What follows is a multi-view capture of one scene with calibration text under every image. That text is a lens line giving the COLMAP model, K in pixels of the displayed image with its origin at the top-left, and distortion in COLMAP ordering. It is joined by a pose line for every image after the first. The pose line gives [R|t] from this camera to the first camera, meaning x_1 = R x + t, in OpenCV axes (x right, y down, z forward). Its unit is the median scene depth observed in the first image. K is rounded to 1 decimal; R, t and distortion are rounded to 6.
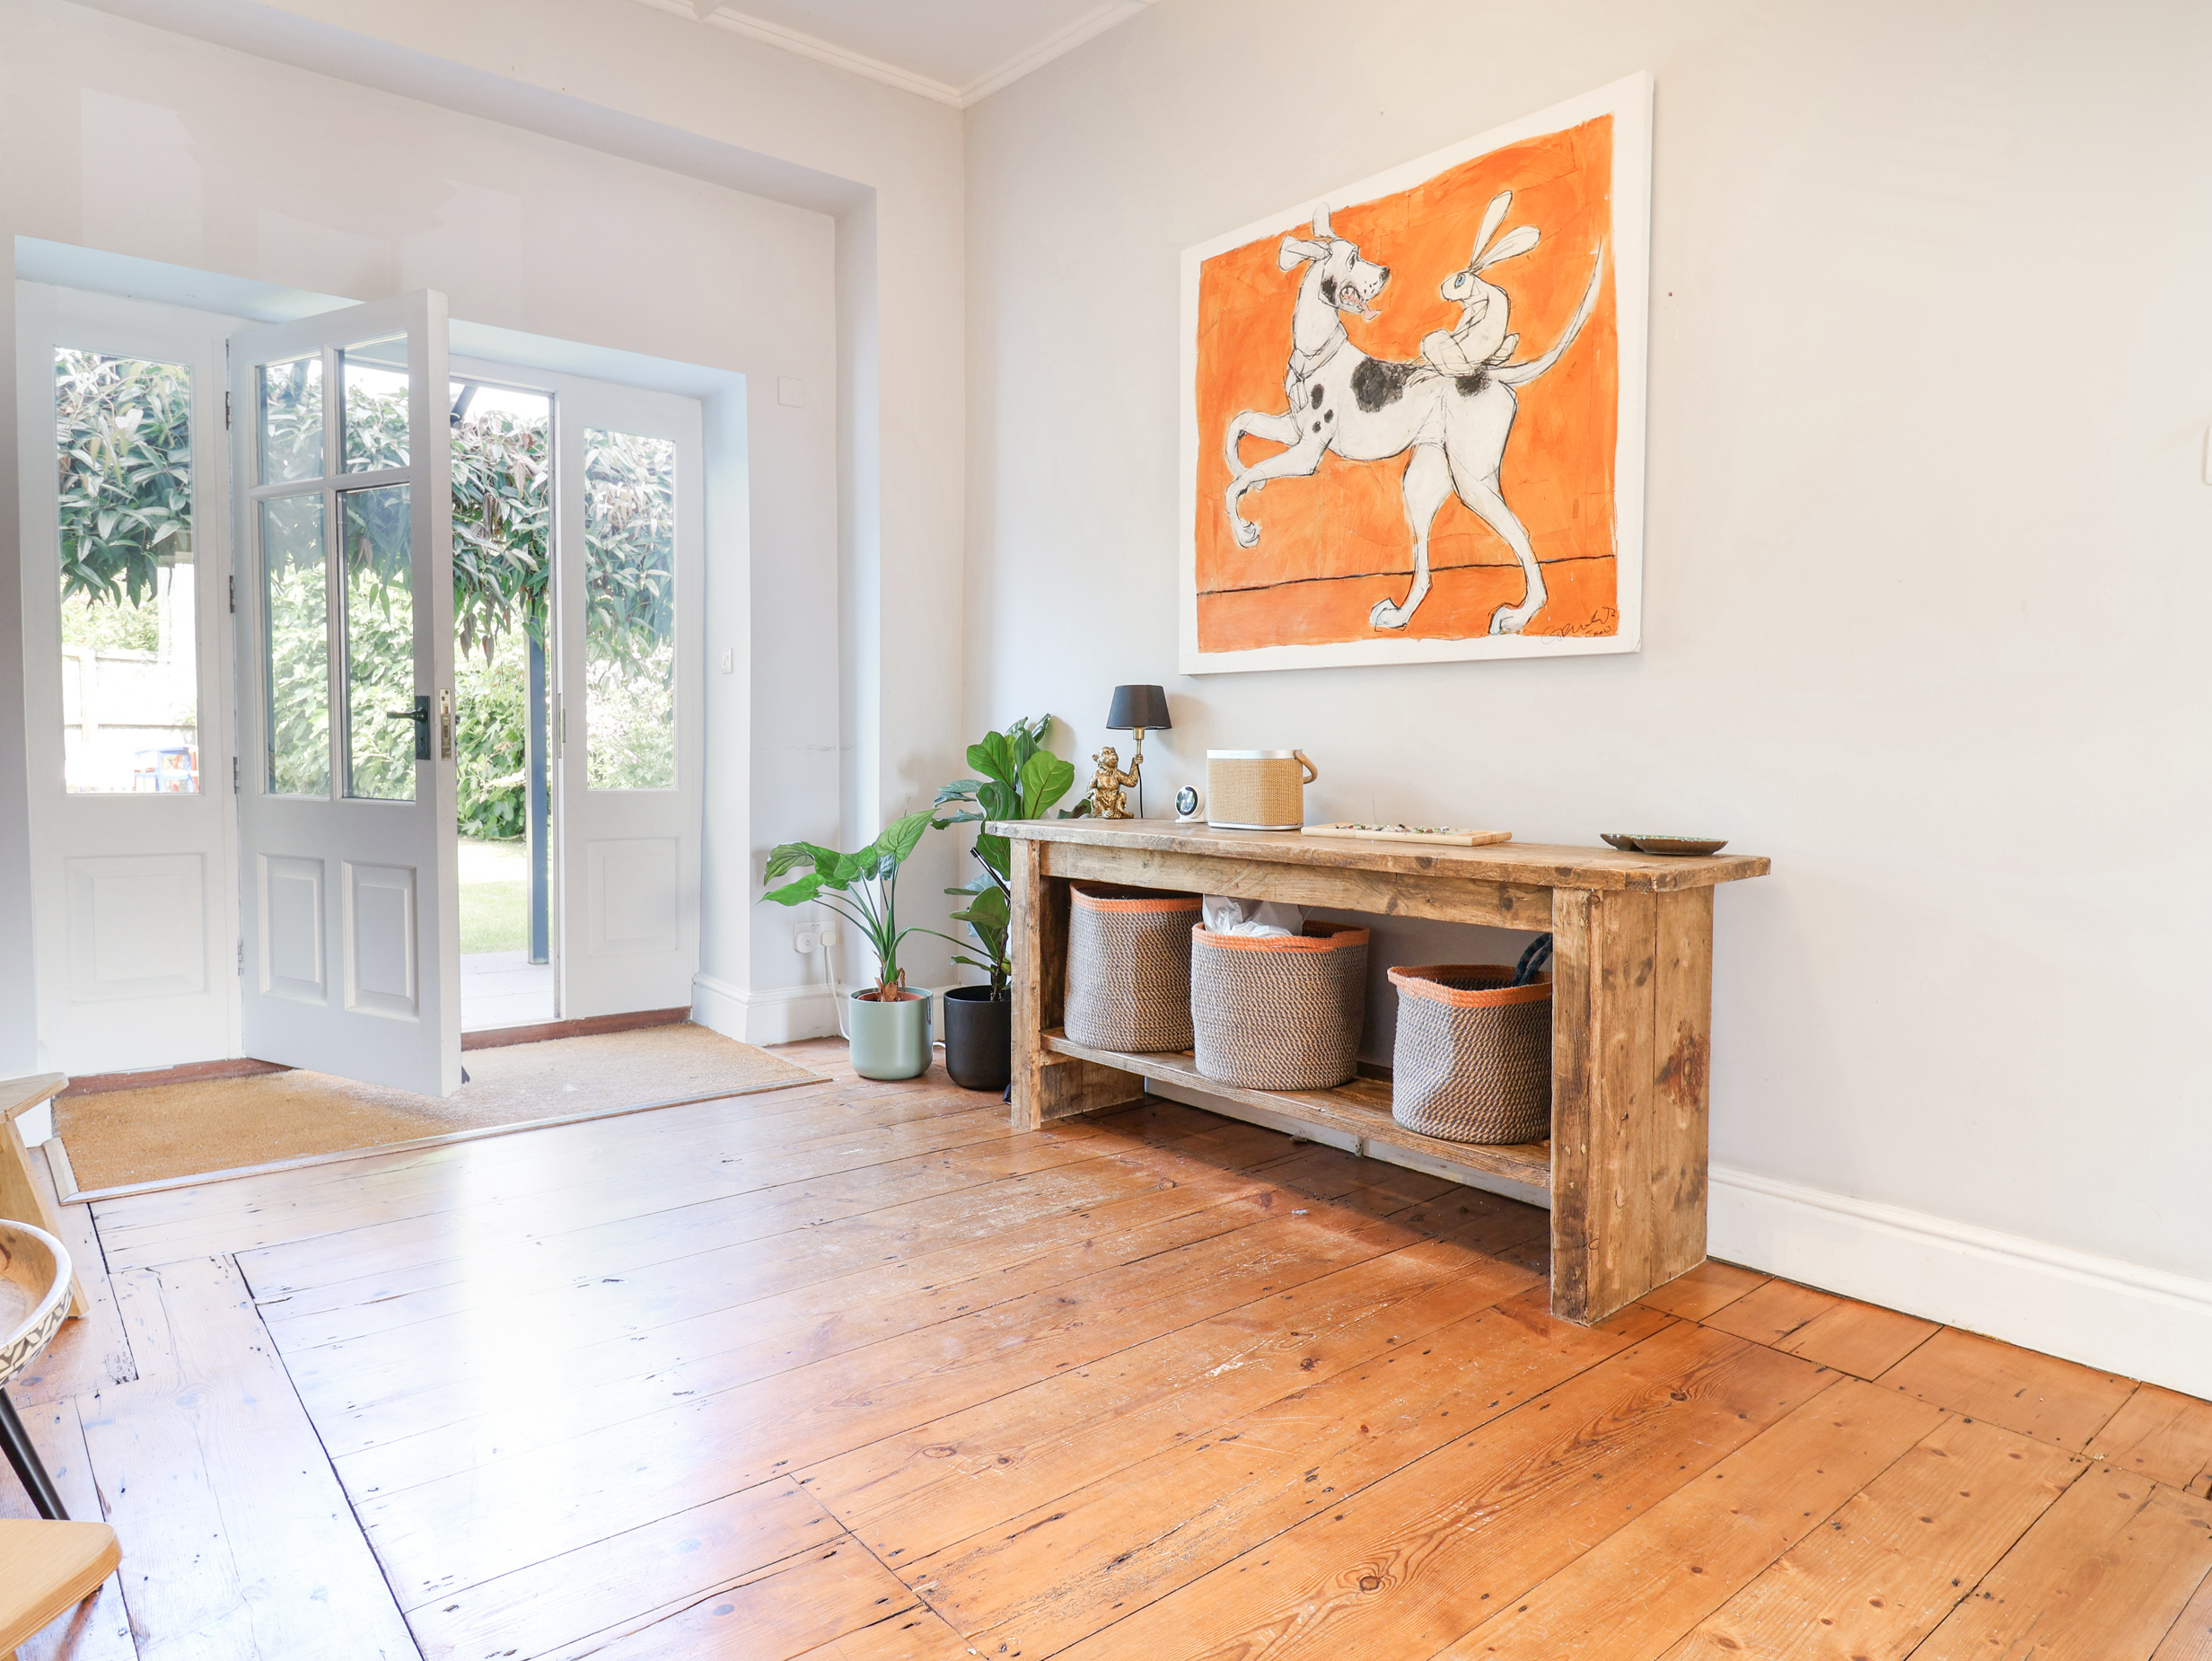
lens RADIAL K [[1352.7, 0, 1136.3], [0, 1352.7, 825.7], [0, 0, 1]] dist [-0.003741, -0.002058]
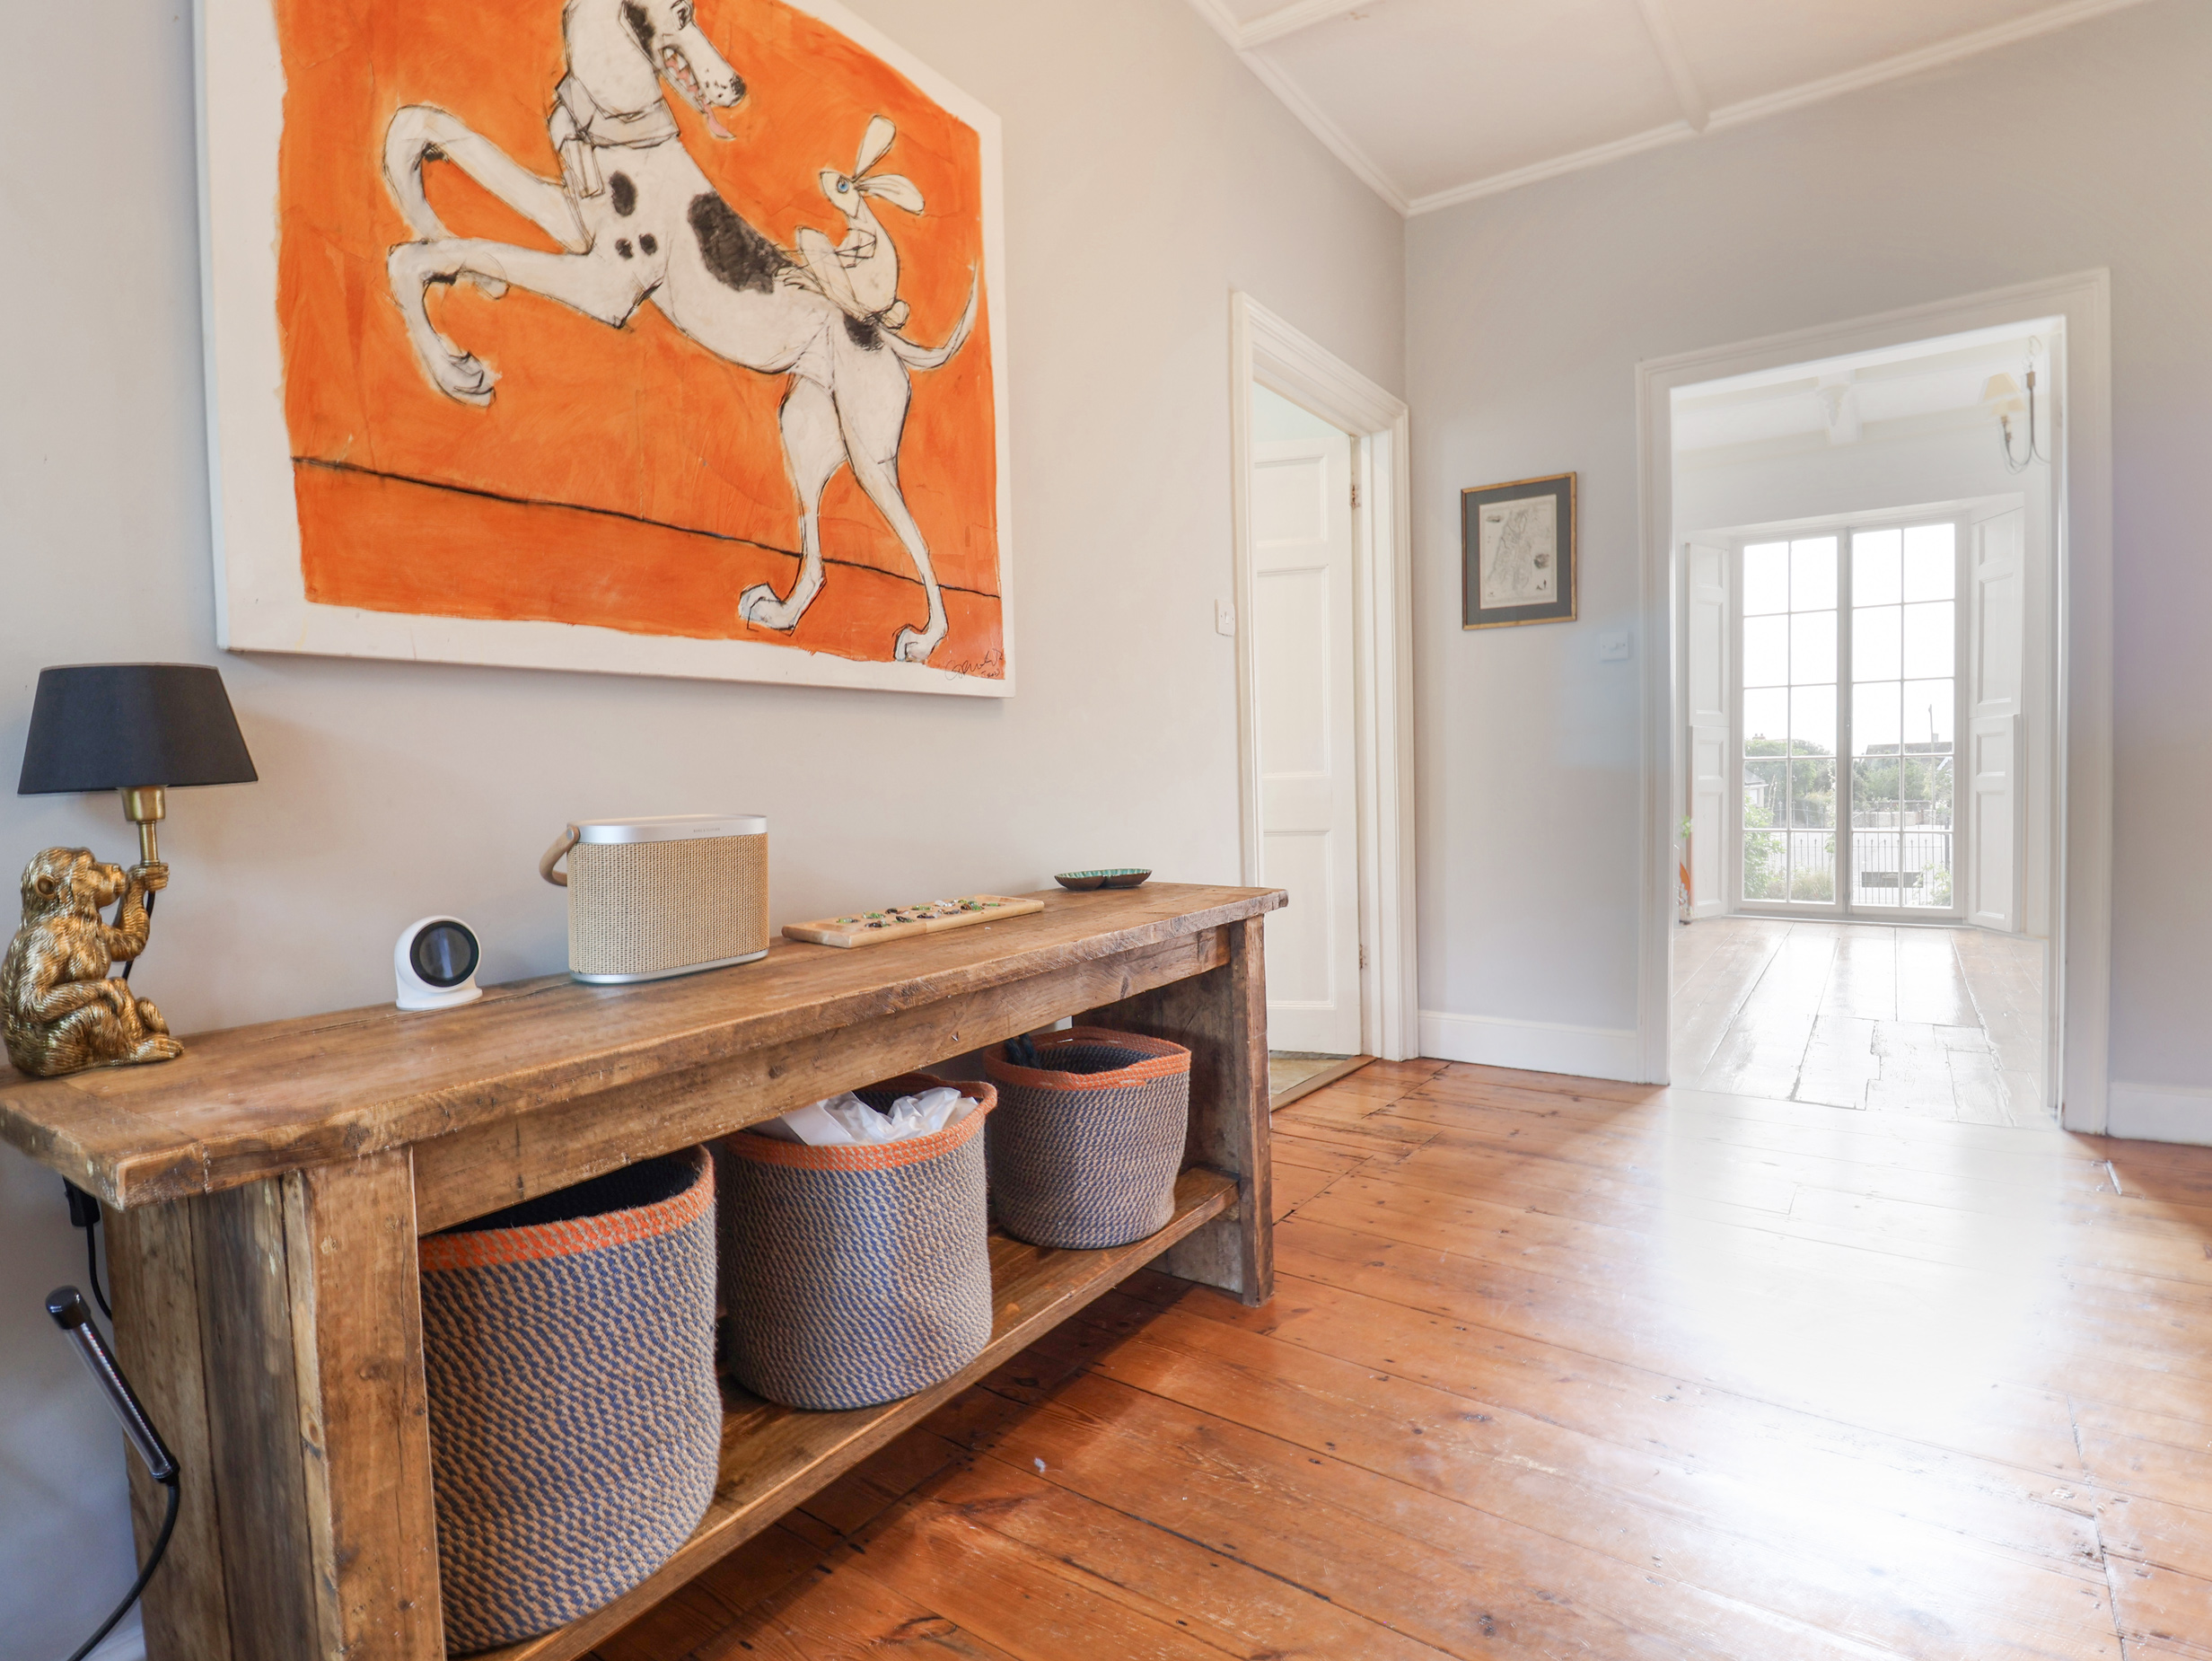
lens RADIAL K [[1153.5, 0, 1131.2], [0, 1153.5, 827.4], [0, 0, 1]] dist [0.002762, -0.015887]
pose [[-0.262308, -0.042406, 0.964052, -0.425685], [0.083138, 0.994326, 0.066359, -0.073437], [-0.961396, 0.097556, -0.257294, 1.012539]]
